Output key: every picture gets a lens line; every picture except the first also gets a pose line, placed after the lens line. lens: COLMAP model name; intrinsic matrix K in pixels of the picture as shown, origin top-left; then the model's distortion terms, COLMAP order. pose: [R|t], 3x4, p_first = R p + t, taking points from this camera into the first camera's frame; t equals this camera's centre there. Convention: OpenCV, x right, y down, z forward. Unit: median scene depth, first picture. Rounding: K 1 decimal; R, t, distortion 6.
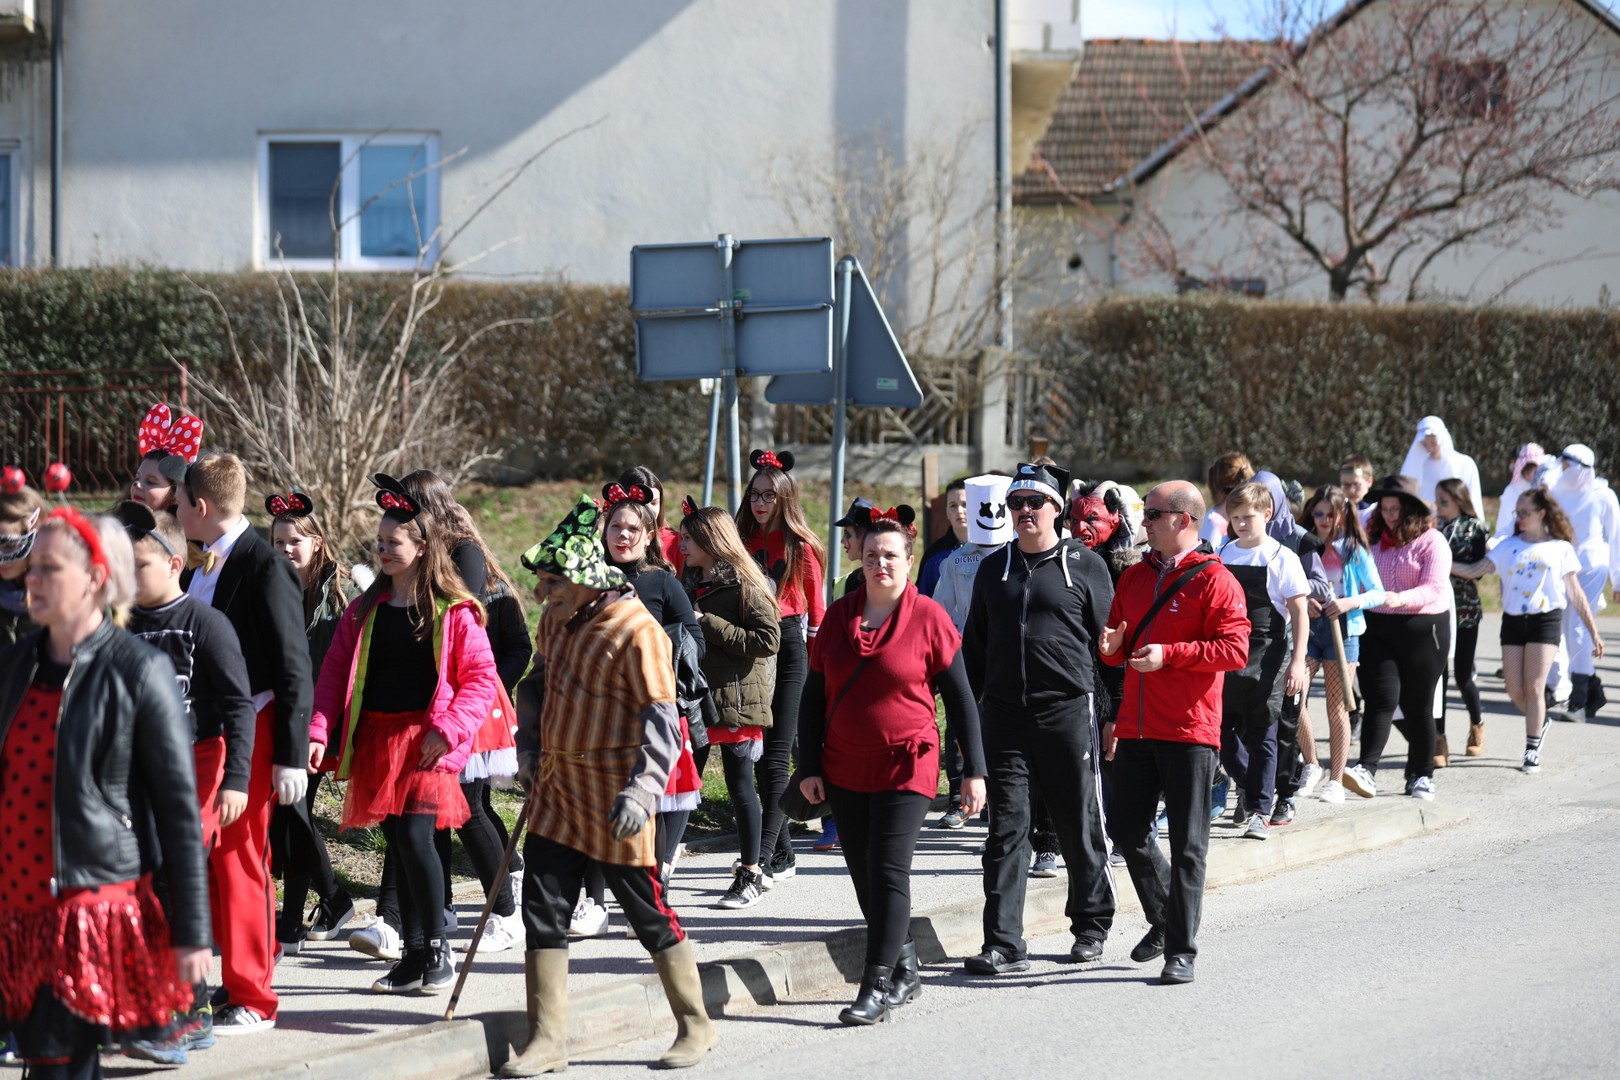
lens RADIAL K [[4745.7, 0, 805.9], [0, 4745.7, 529.1], [0, 0, 1]] dist [-0.062300, 0.000000]
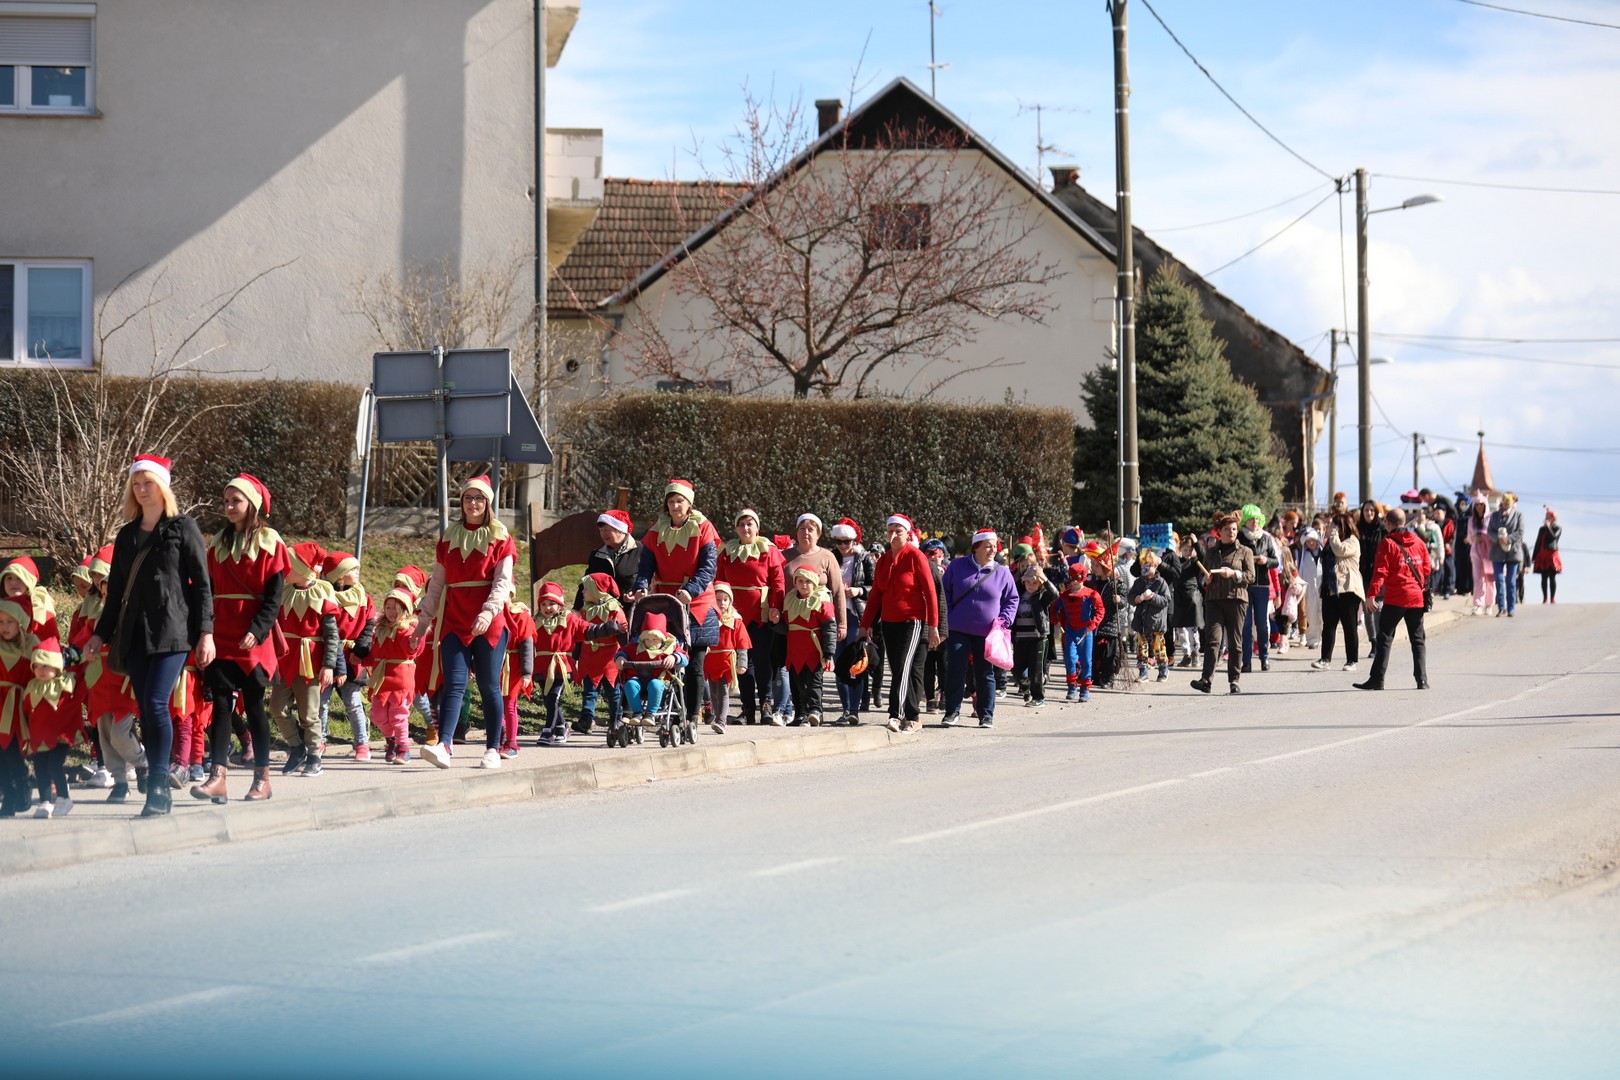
lens RADIAL K [[4611.9, 0, 811.4], [0, 4611.9, 544.8], [0, 0, 1]] dist [-0.197441, 0.000000]
pose [[0.992304, 0.004779, 0.123734, -0.037973], [-0.002612, 0.999840, -0.017669, 0.012956], [-0.123799, 0.017210, 0.992158, -0.226167]]
